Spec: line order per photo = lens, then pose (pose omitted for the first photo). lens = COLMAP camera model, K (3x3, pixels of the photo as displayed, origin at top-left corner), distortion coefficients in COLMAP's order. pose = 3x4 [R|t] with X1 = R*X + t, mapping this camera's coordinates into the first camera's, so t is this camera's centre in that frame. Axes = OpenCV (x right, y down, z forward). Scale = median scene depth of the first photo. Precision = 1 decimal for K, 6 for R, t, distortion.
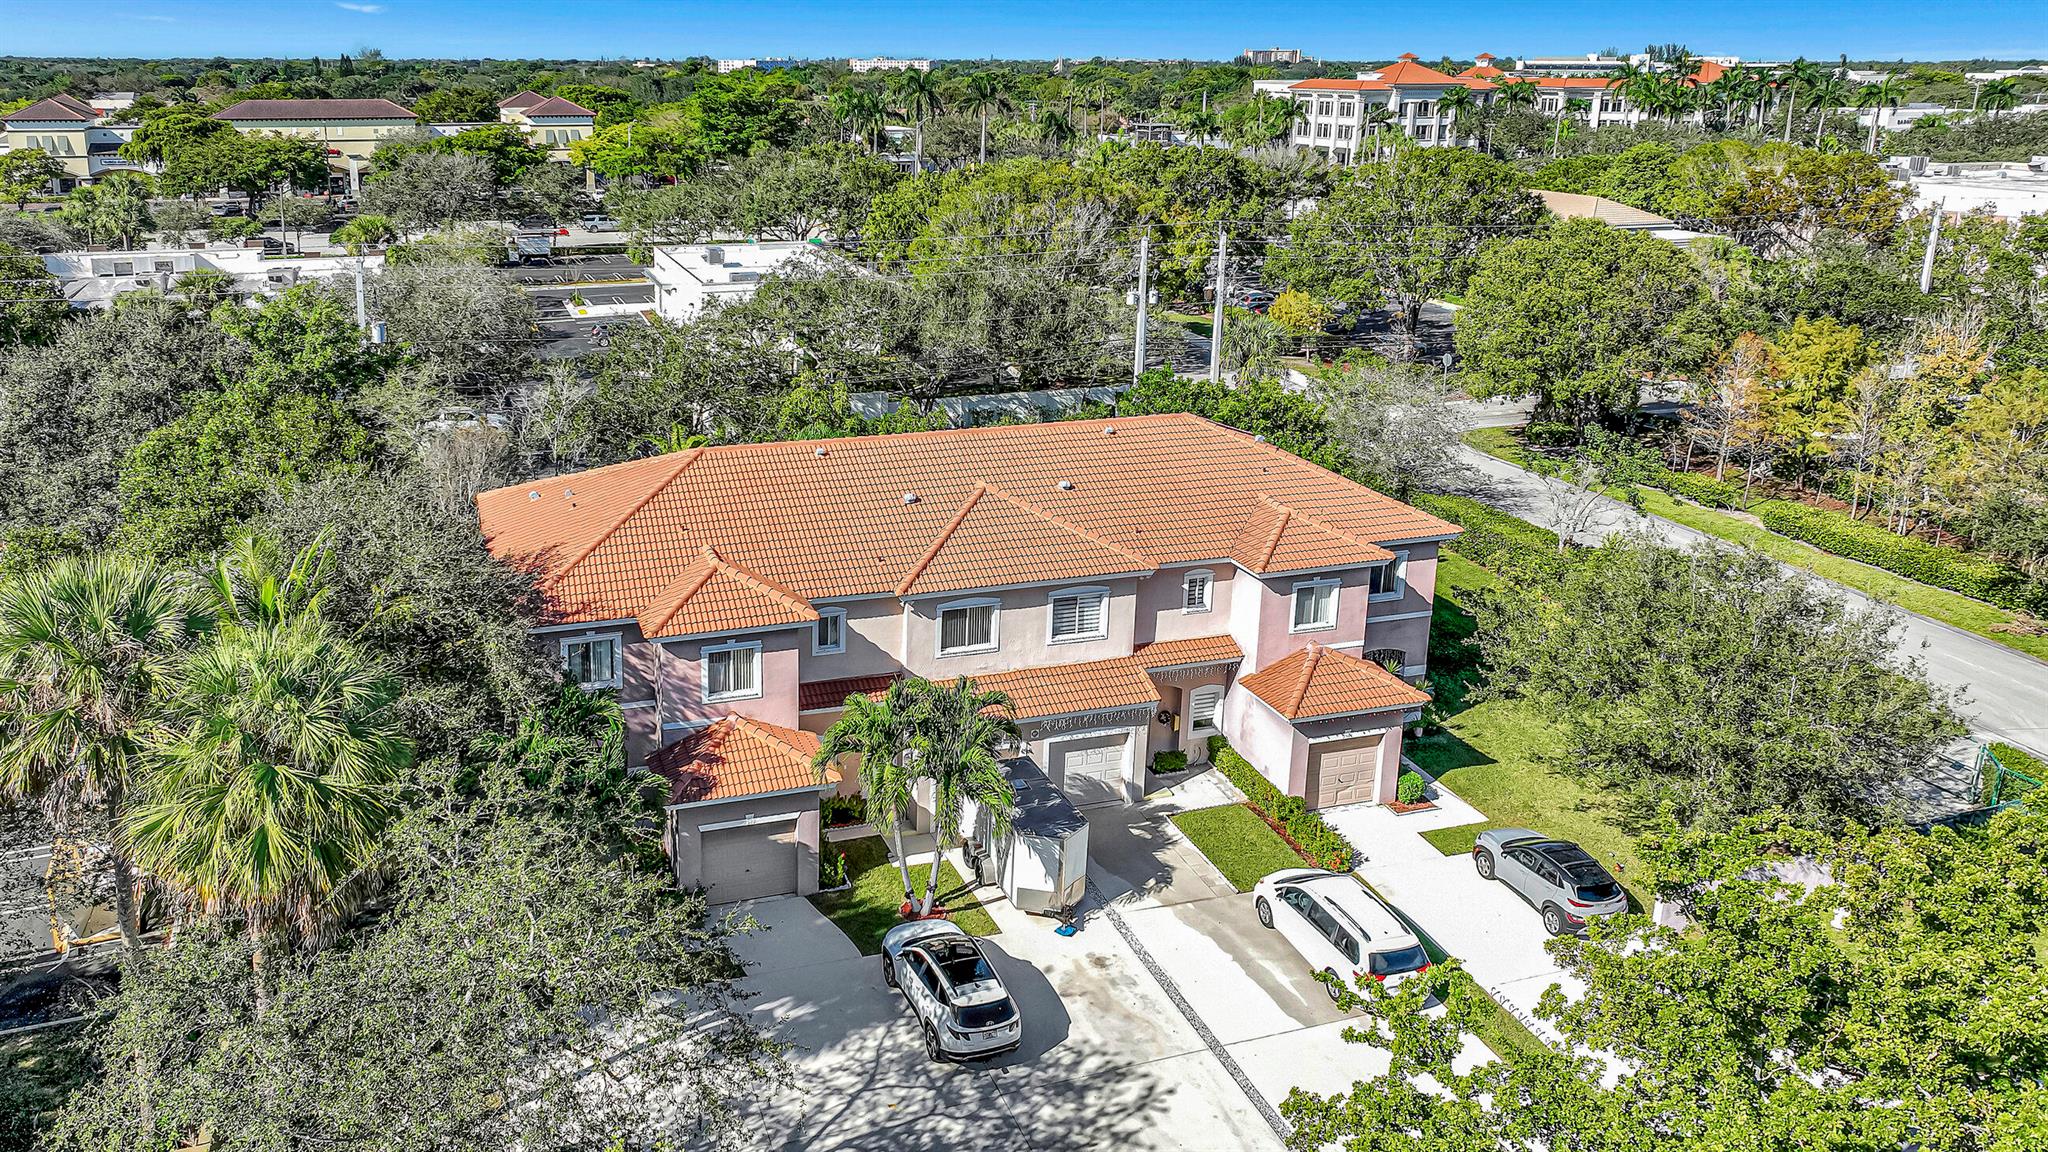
lens RADIAL K [[1509.8, 0, 911.9], [0, 1509.8, 502.5], [0, 0, 1]] dist [-0.004859, 0.003051]
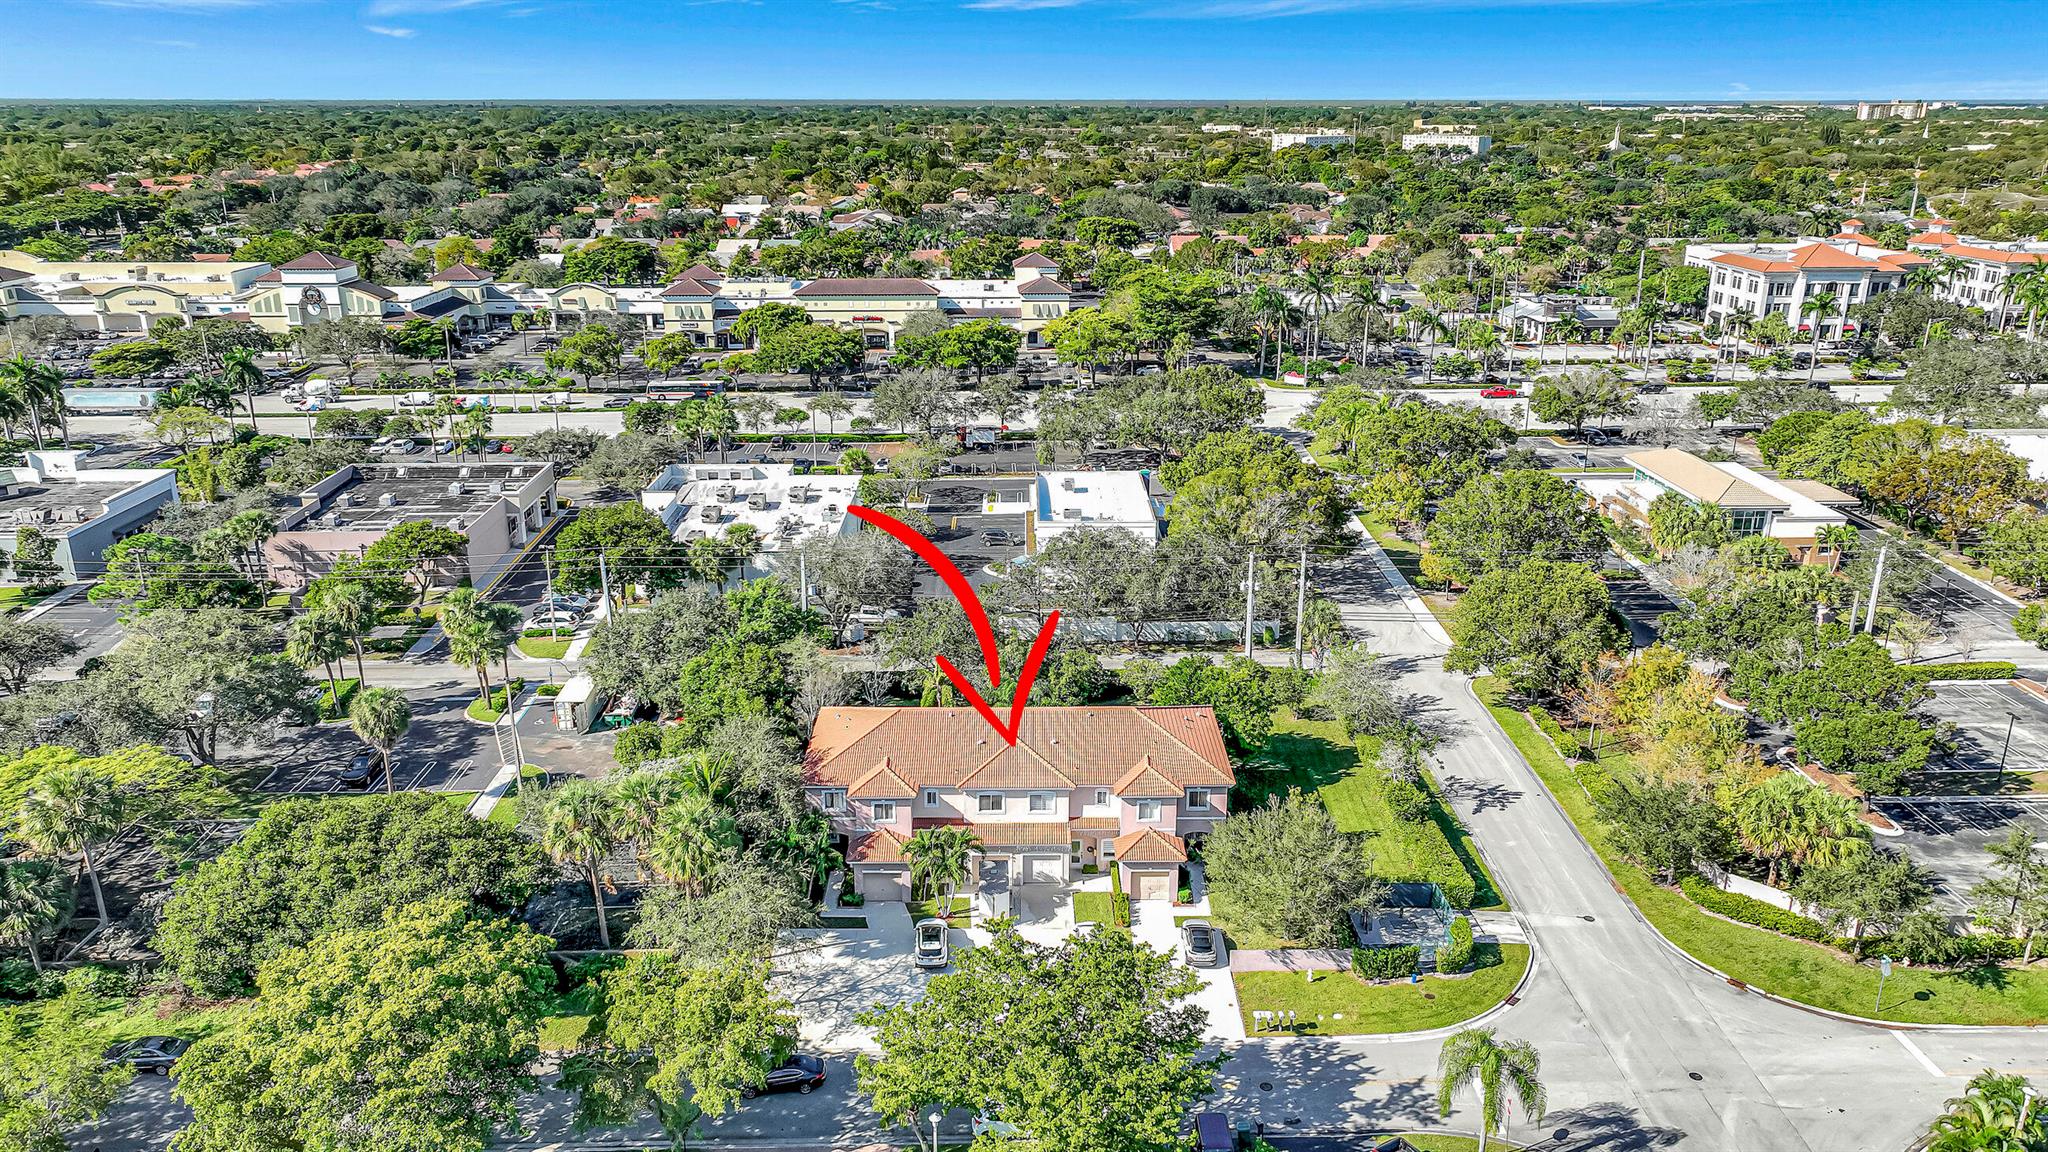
lens RADIAL K [[1457.7, 0, 1035.1], [0, 1457.7, 581.7], [0, 0, 1]] dist [0.003767, 0.007021]
pose [[0.957680, 0.086392, -0.274566, 0.687298], [-0.076608, 0.995991, 0.046181, -0.368372], [0.277455, -0.023192, 0.960459, -1.159324]]
